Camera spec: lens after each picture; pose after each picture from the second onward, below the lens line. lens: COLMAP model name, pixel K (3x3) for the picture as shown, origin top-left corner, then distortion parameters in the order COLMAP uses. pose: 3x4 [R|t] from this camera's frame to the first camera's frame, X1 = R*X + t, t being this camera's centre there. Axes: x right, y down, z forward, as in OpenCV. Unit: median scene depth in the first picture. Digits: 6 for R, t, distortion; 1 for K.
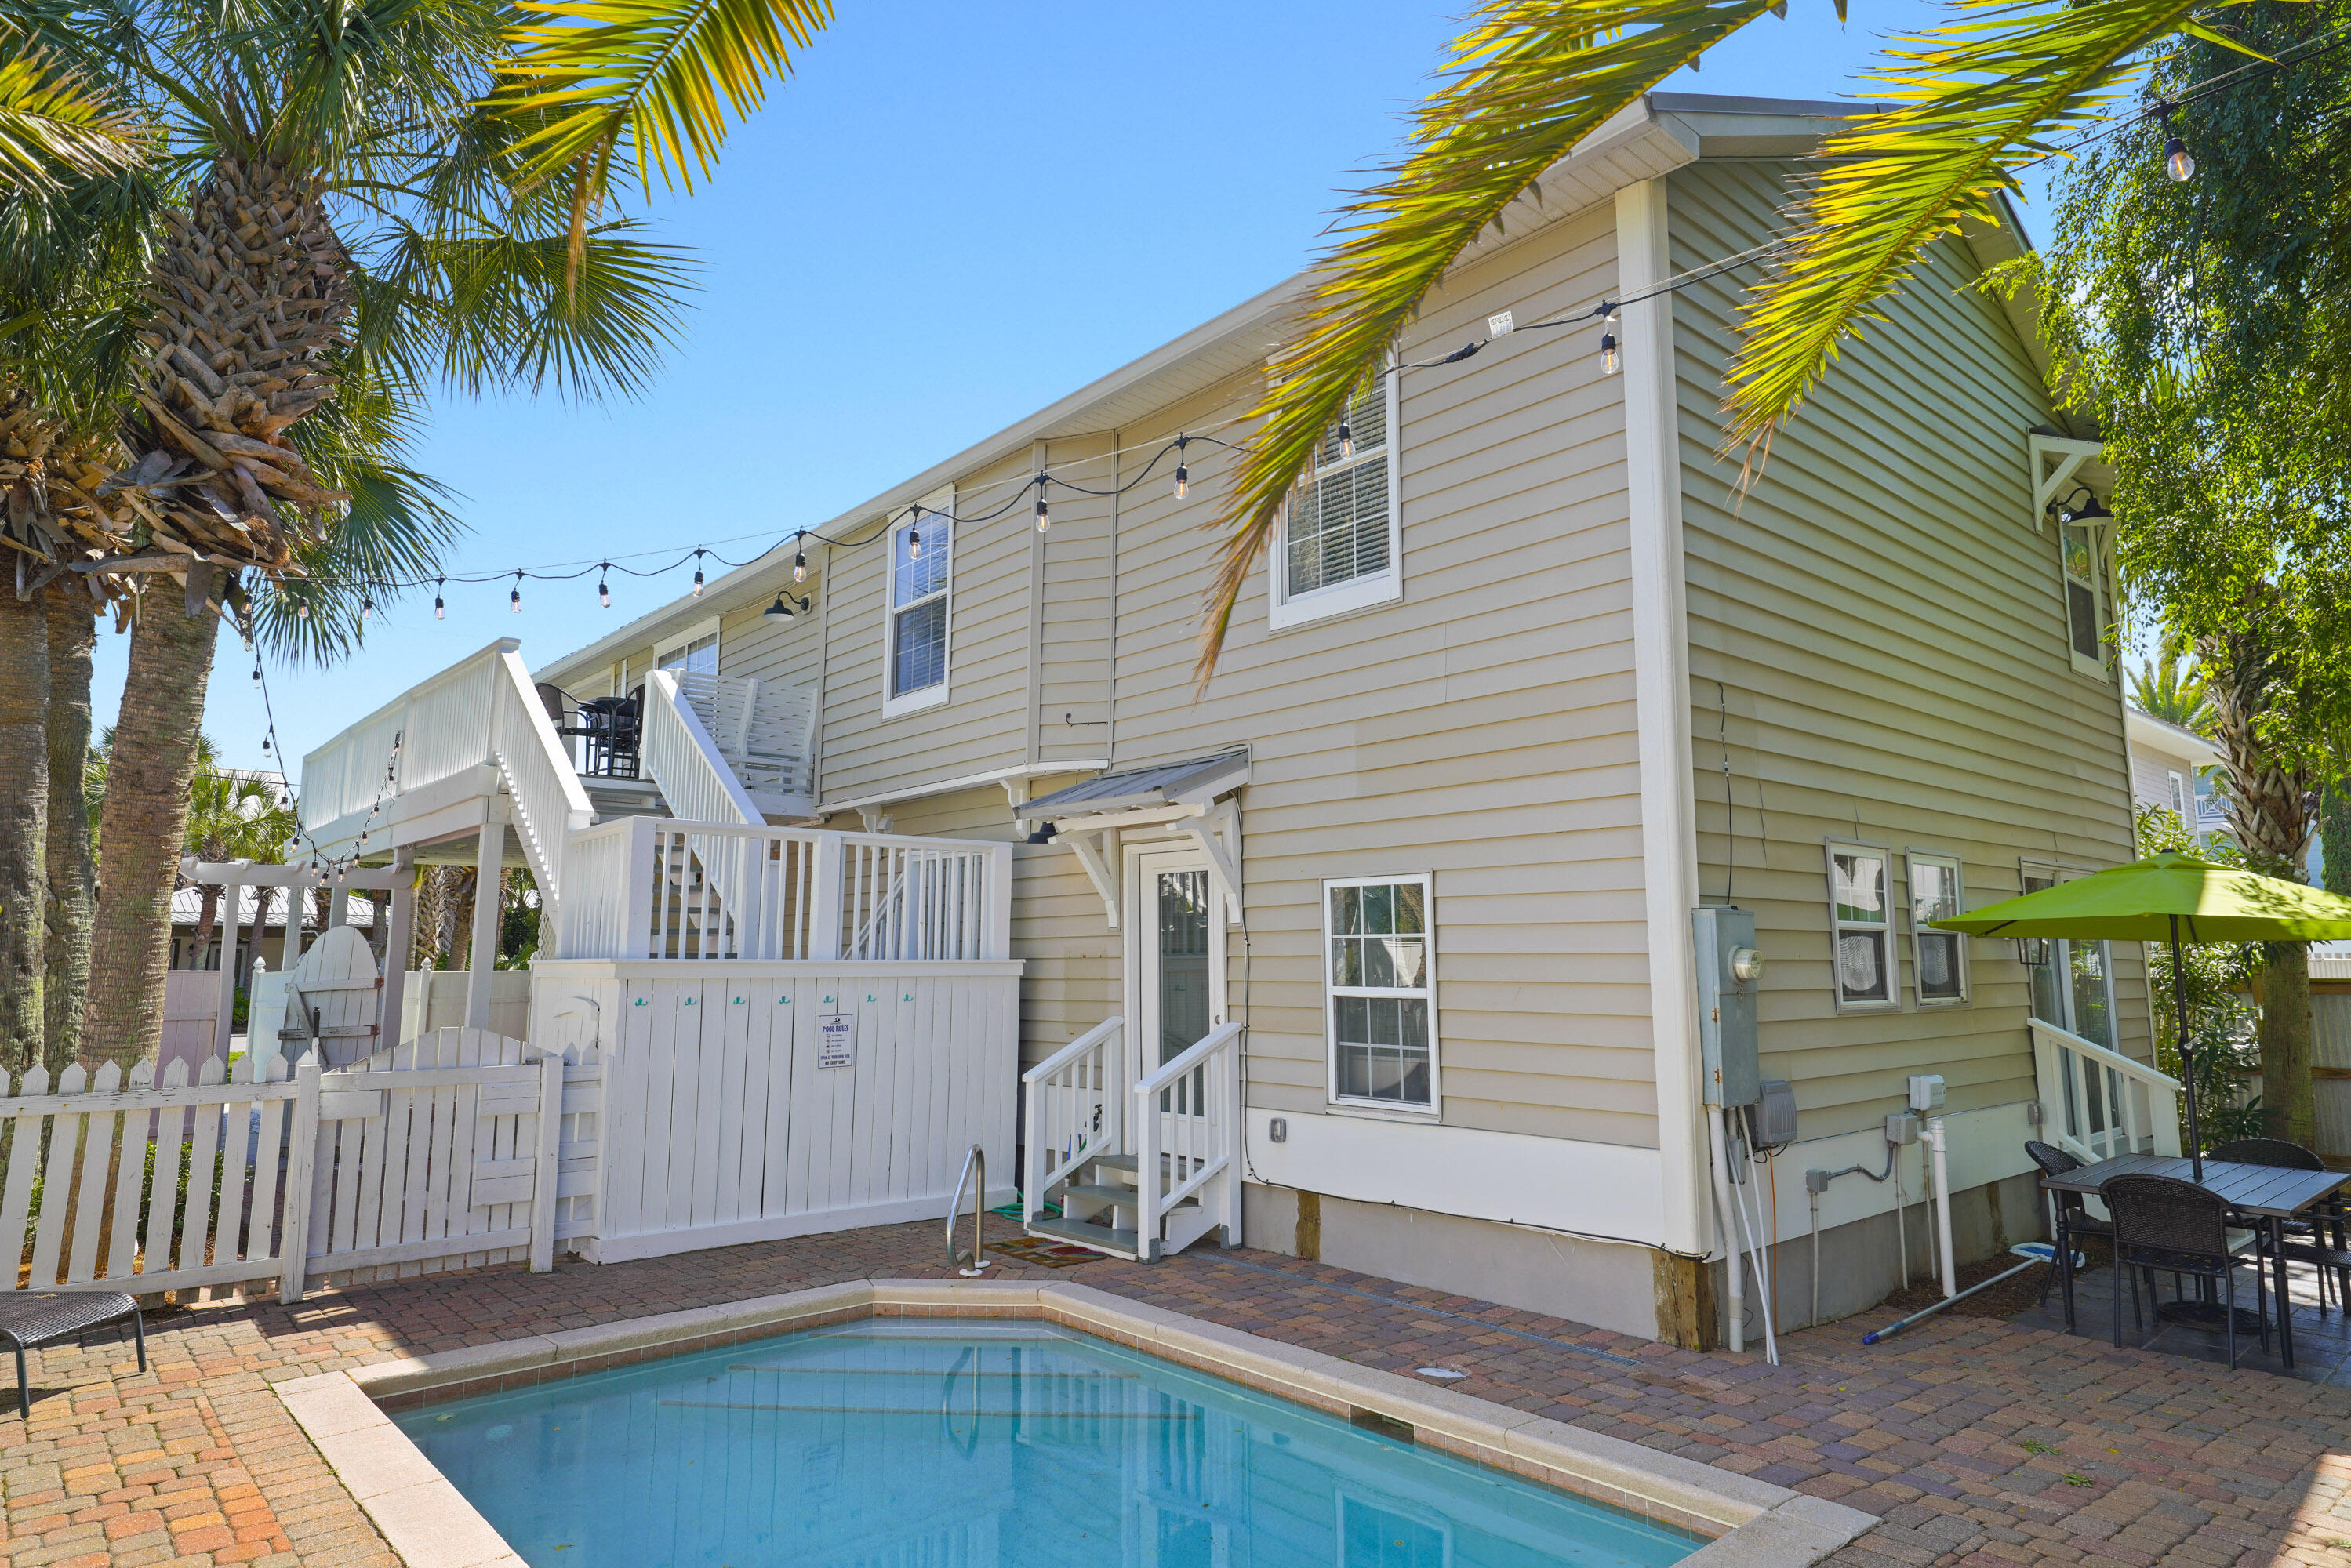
lens RADIAL K [[1347.8, 0, 1189.4], [0, 1347.8, 734.8], [0, 0, 1]] dist [0.010642, 0.005122]
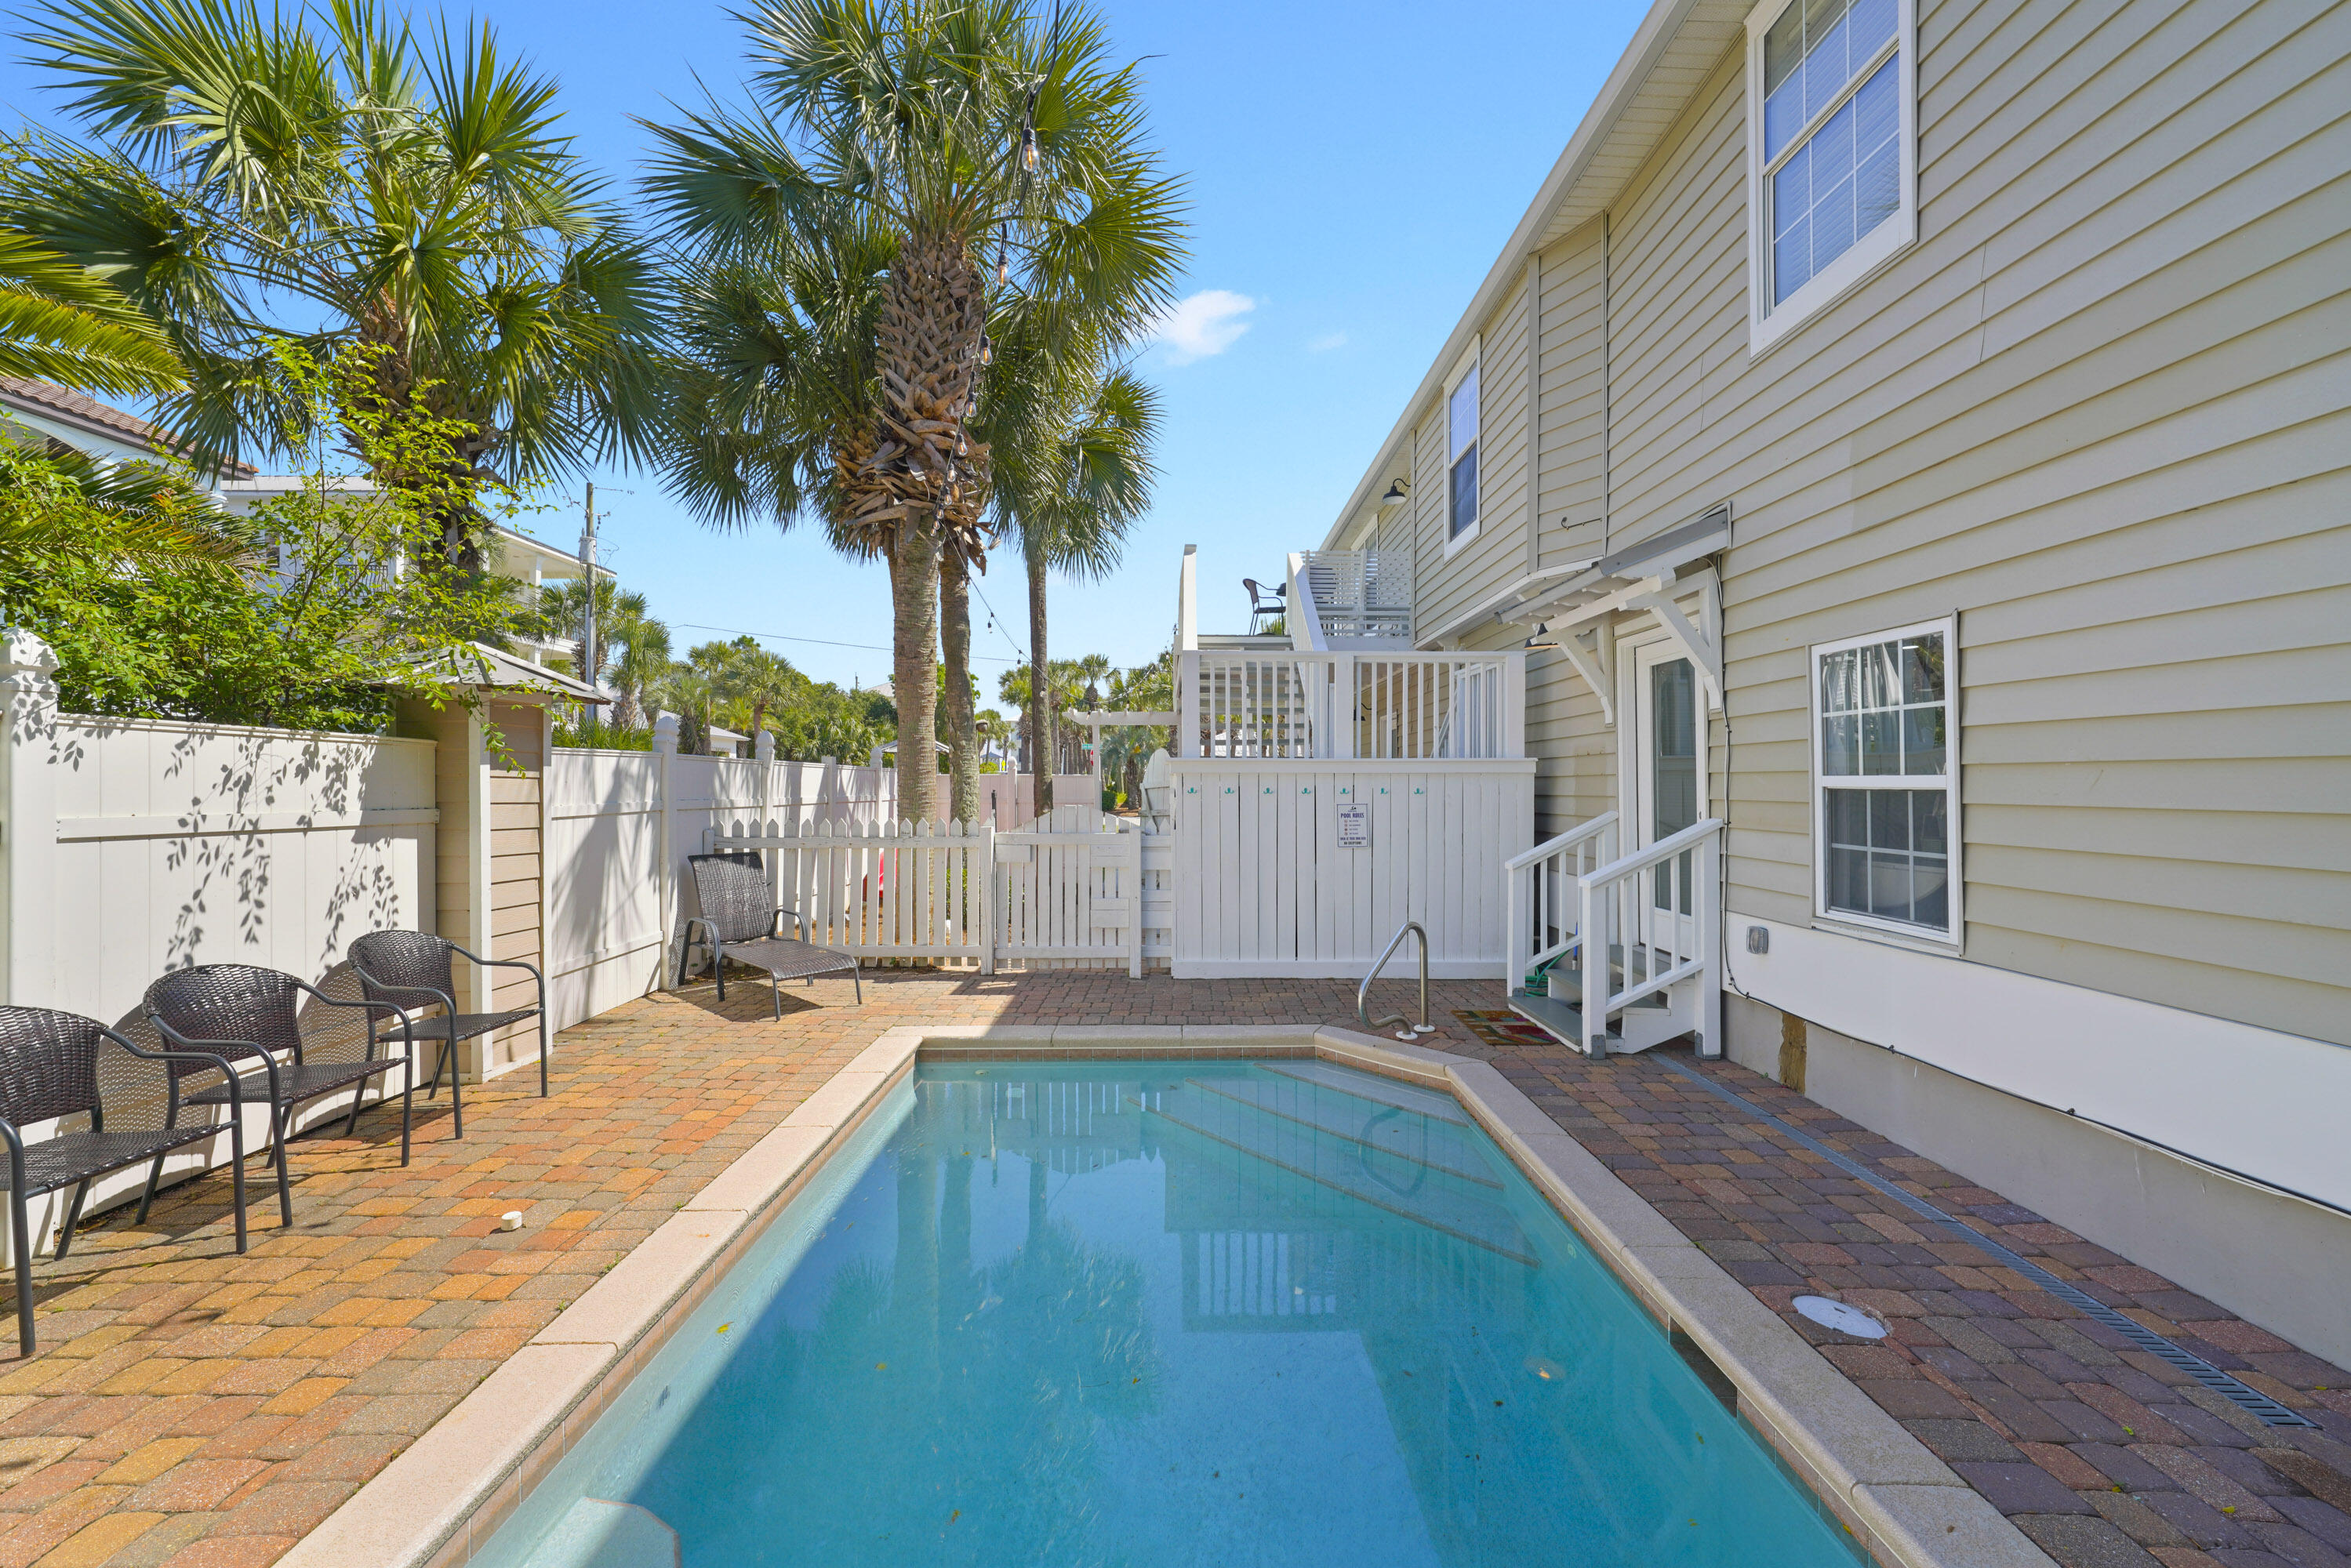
lens RADIAL K [[898.9, 0, 1189.8], [0, 898.9, 767.9], [0, 0, 1]] dist [-0.018606, 0.003301]
pose [[0.759266, -0.009832, -0.650706, 0.167423], [0.108589, 0.987782, 0.111780, 0.081072], [0.641657, -0.155530, 0.751057, 0.358469]]
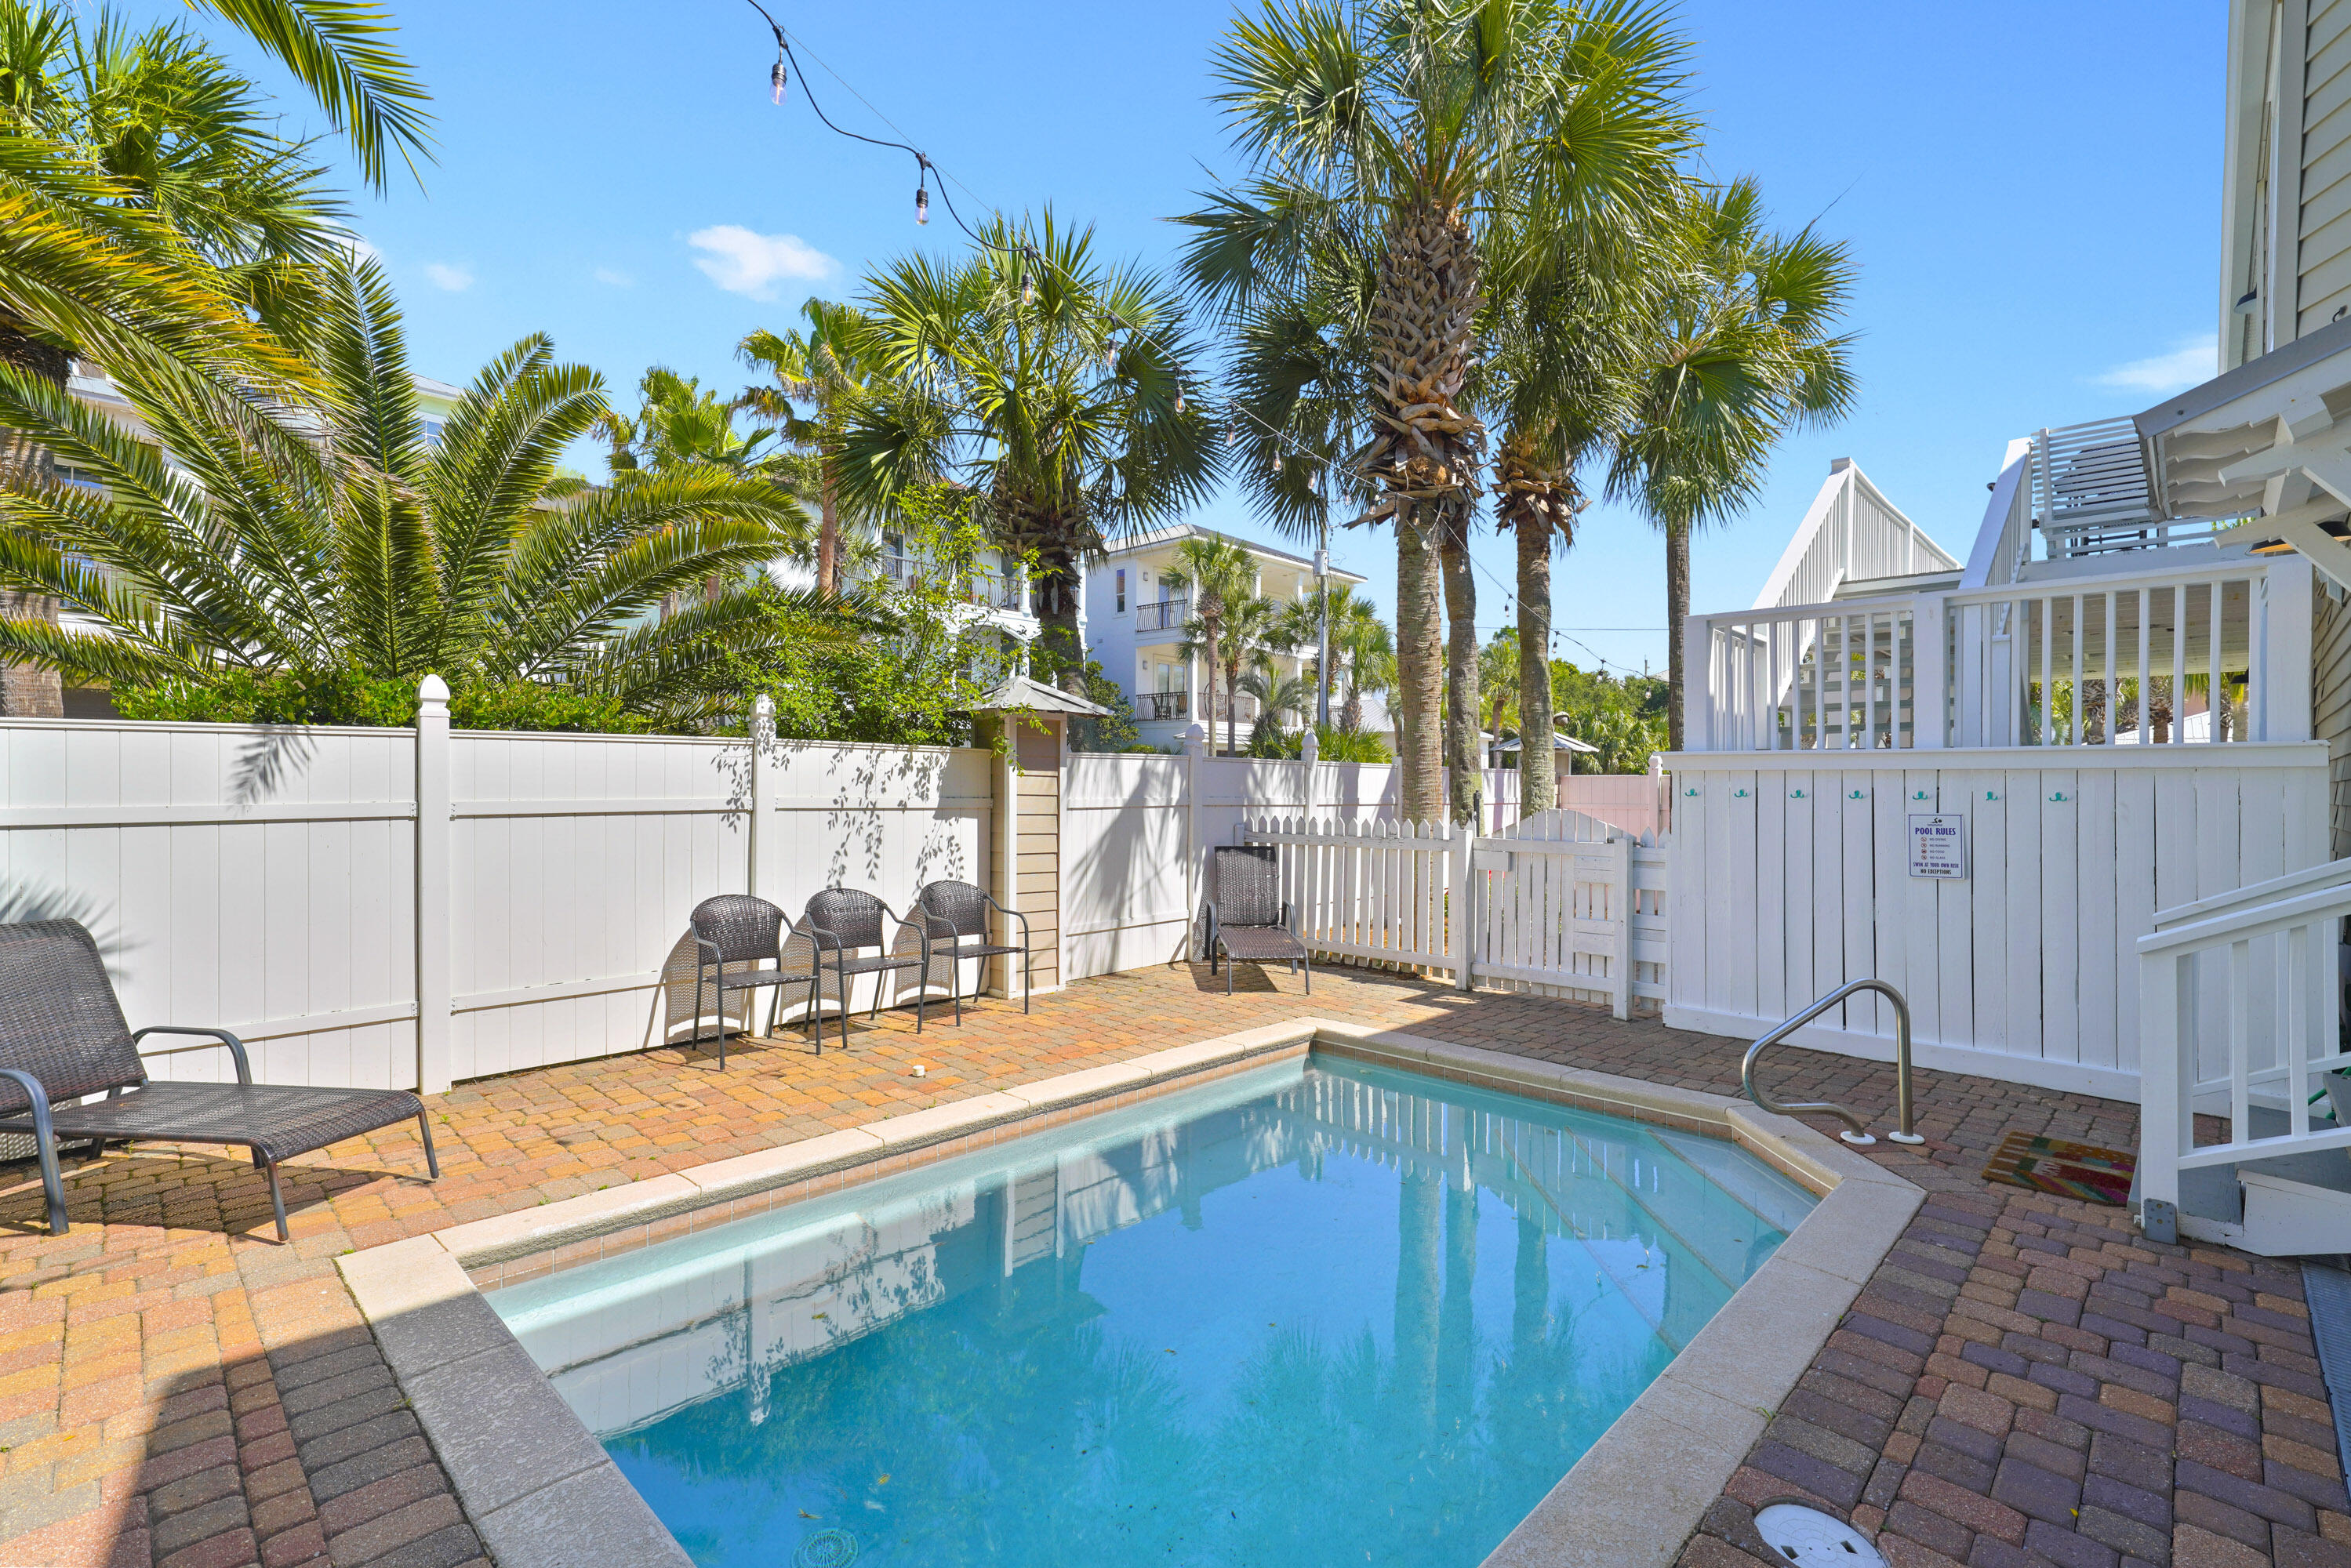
lens RADIAL K [[1063.2, 0, 1176.2], [0, 1063.2, 752.6], [0, 0, 1]] dist [0.001115, 0.001040]
pose [[0.071035, -0.029630, -0.997034, 0.398064], [0.162041, 0.986624, -0.017775, 0.122525], [0.984224, -0.160298, 0.074886, 0.575035]]
